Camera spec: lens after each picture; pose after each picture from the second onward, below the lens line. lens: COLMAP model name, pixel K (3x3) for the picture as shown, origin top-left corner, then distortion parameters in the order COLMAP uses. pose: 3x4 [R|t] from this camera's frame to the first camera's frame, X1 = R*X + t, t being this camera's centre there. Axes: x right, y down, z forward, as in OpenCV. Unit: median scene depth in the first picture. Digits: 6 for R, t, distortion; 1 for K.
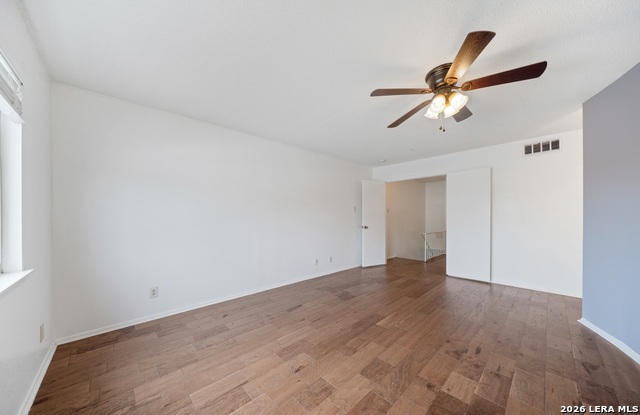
lens RADIAL K [[220.9, 0, 316.9], [0, 220.9, 216.2], [0, 0, 1]] dist [-0.001790, -0.000103]
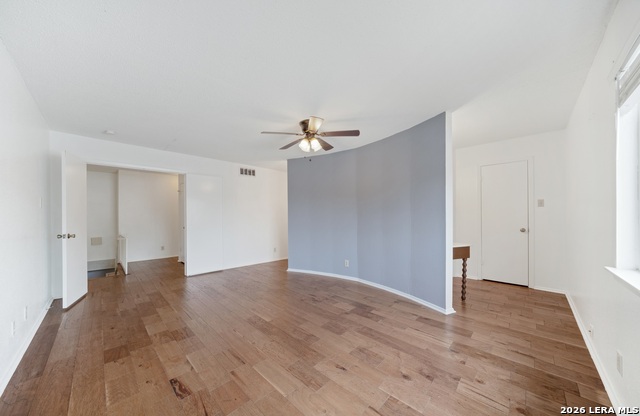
lens RADIAL K [[220.9, 0, 316.9], [0, 220.9, 216.7], [0, 0, 1]] dist [-0.001790, -0.000103]
pose [[-0.039711, 0.000130, 0.999211, -0.881736], [0.001840, 0.999998, -0.000057, 0.001438], [-0.999210, 0.001837, -0.039711, 0.932680]]
